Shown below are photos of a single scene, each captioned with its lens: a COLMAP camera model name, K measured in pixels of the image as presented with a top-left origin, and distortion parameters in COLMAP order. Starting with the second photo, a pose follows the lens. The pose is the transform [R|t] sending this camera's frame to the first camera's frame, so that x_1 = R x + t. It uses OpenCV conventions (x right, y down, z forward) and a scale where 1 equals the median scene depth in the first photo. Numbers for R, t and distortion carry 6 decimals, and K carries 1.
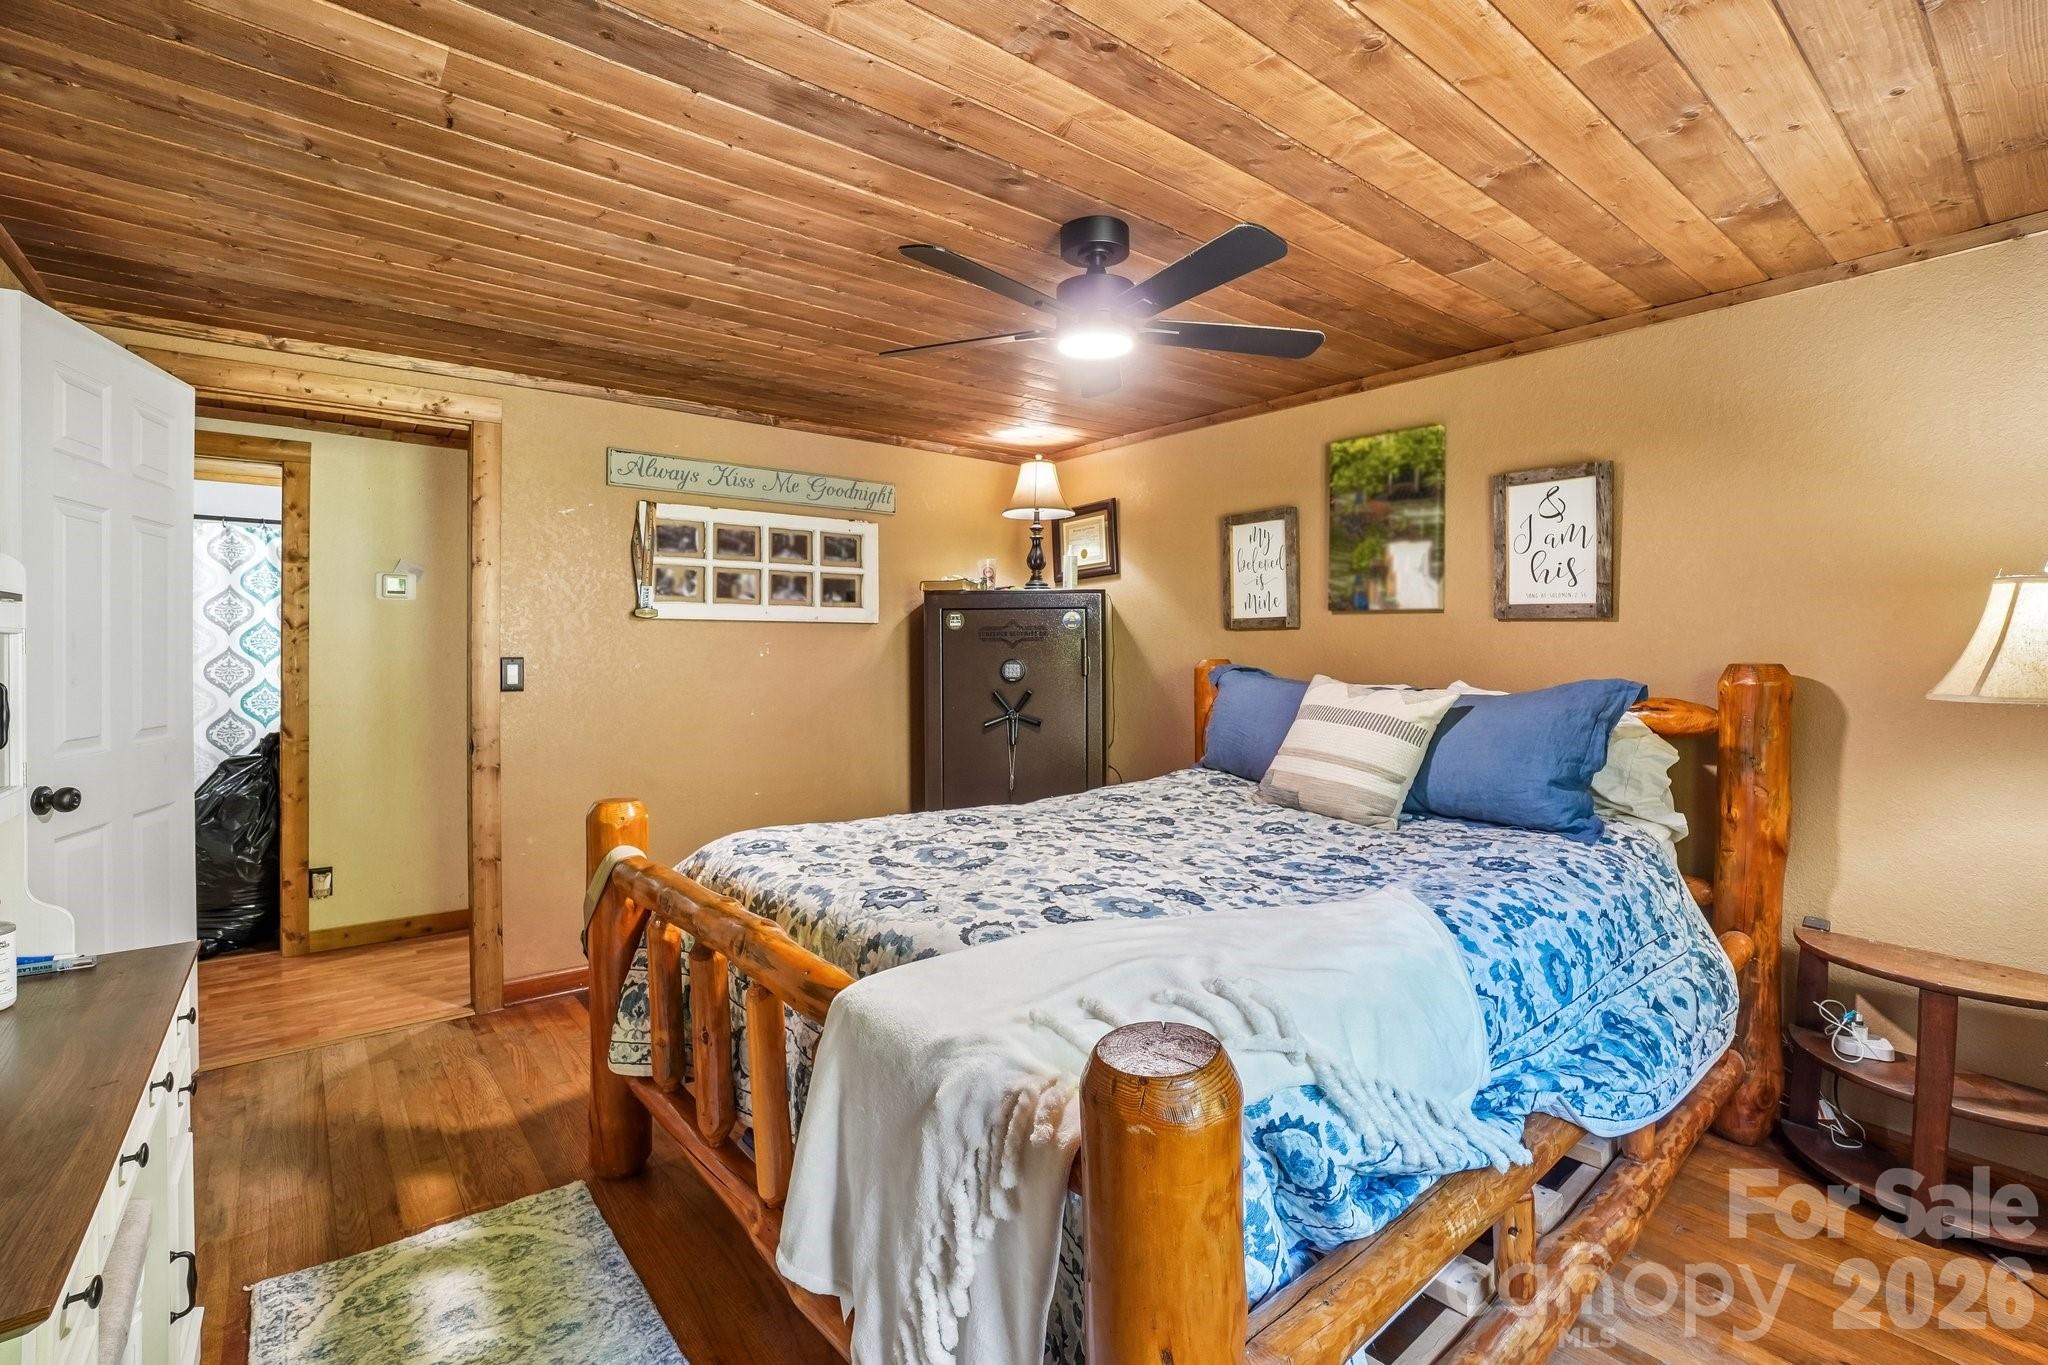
lens RADIAL K [[917.9, 0, 1024.0], [0, 917.9, 661.4], [0, 0, 1]] dist [-0.063097, 0.026129]
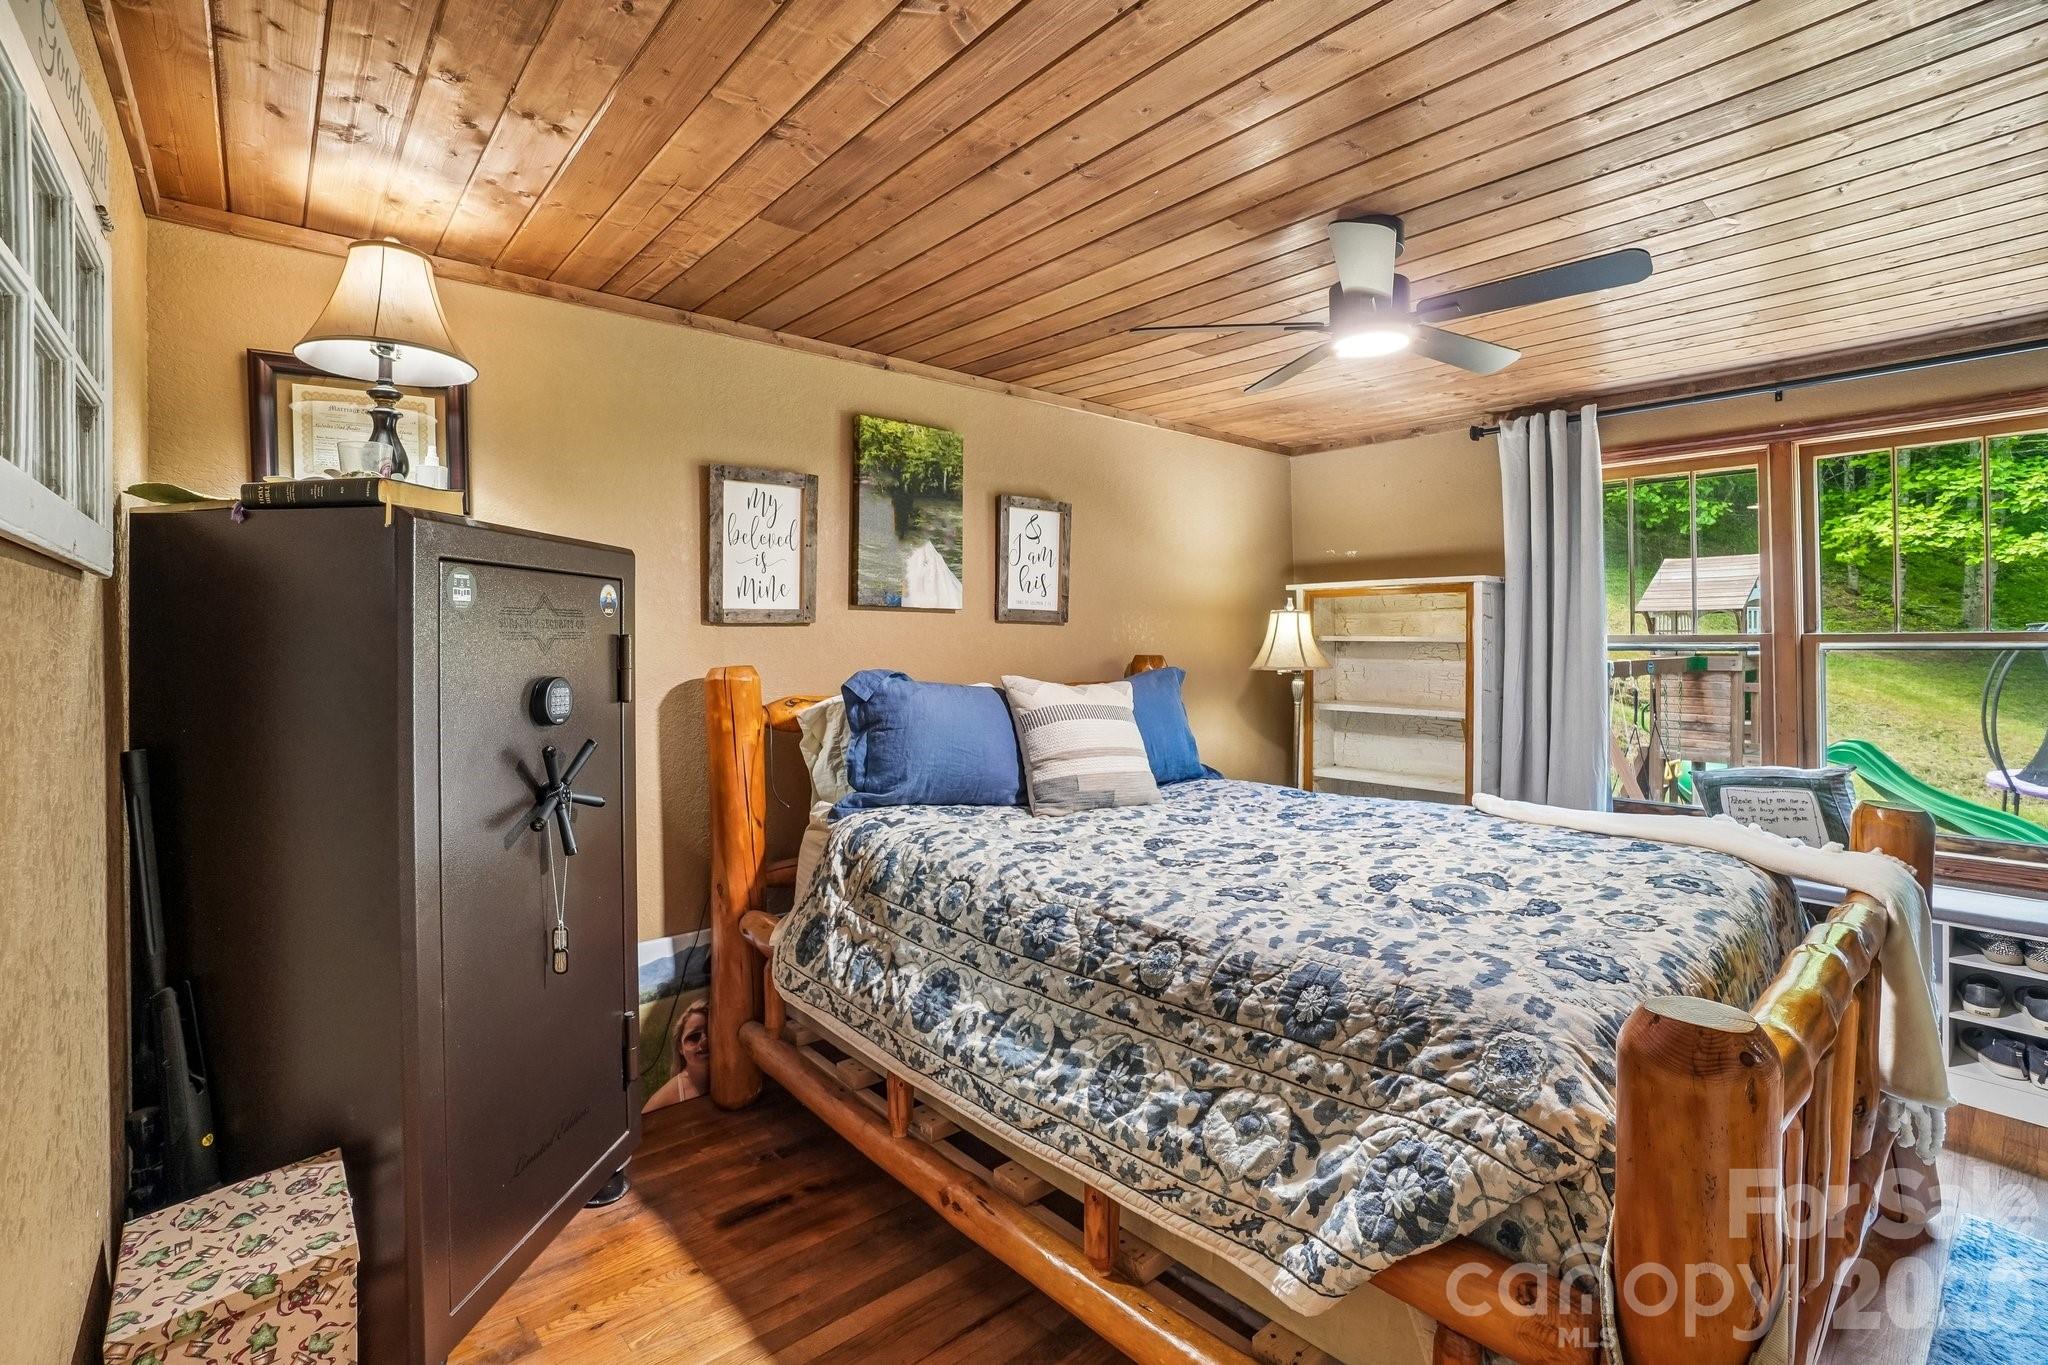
lens RADIAL K [[917.9, 0, 1024.0], [0, 917.9, 661.4], [0, 0, 1]] dist [-0.063097, 0.026129]
pose [[-0.006410, -0.022297, 0.999731, -0.564044], [0.018575, 0.999576, 0.022412, -0.018951], [-0.999807, 0.018713, -0.005993, 0.874112]]
